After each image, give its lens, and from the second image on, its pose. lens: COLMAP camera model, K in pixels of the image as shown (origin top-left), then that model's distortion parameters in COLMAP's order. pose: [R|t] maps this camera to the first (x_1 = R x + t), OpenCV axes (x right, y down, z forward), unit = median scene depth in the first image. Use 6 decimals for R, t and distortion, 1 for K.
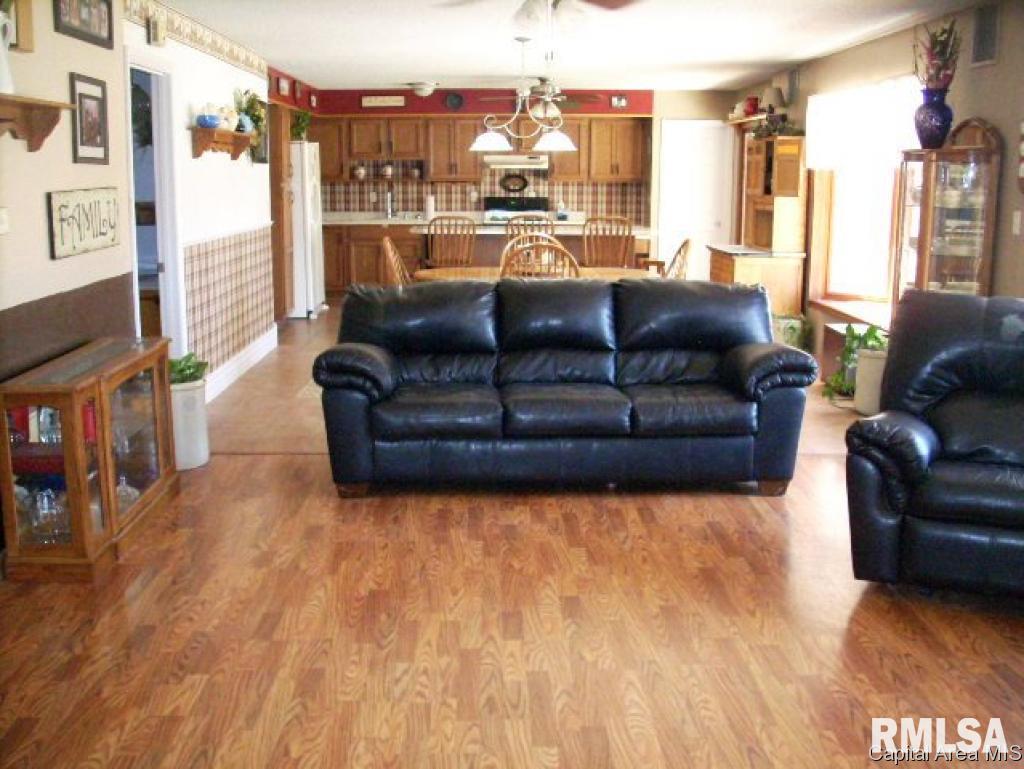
lens RADIAL K [[1133.3, 0, 512.6], [0, 1133.3, 386.8], [0, 0, 1]] dist [-0.108493, 0.000000]
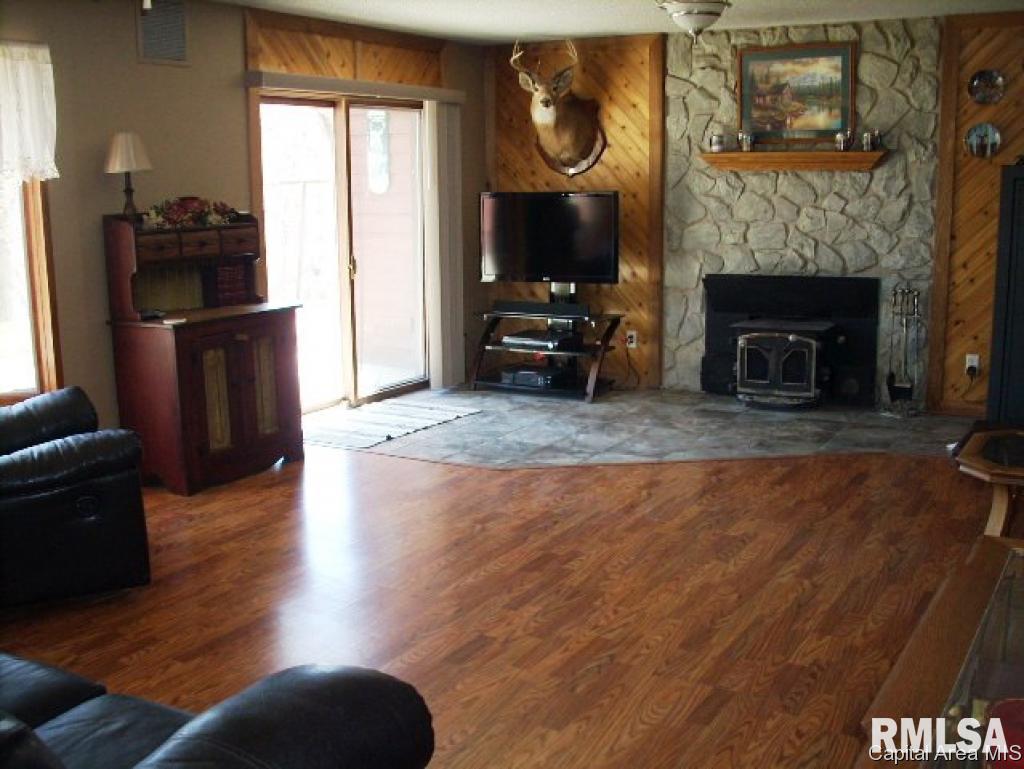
lens RADIAL K [[1133.3, 0, 506.4], [0, 1133.3, 386.2], [0, 0, 1]] dist [-0.108493, 0.000000]
pose [[-0.851053, -0.087208, 0.517787, -0.512873], [0.107029, 0.936597, 0.333662, -0.320827], [-0.514056, 0.339382, -0.787760, 1.692598]]
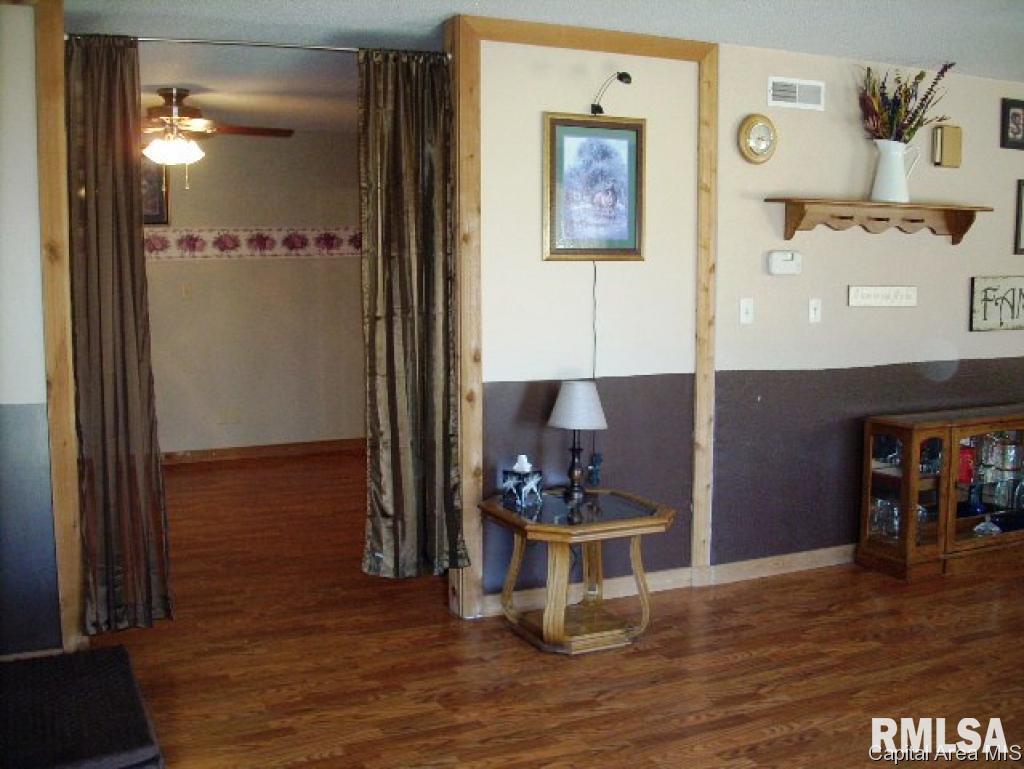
lens RADIAL K [[1133.3, 0, 512.1], [0, 1133.3, 382.7], [0, 0, 1]] dist [-0.108493, 0.000000]
pose [[0.438278, 0.094618, -0.893845, 0.604097], [-0.168719, 0.985428, 0.021585, 0.002839], [0.882862, 0.141349, 0.447856, -0.001626]]
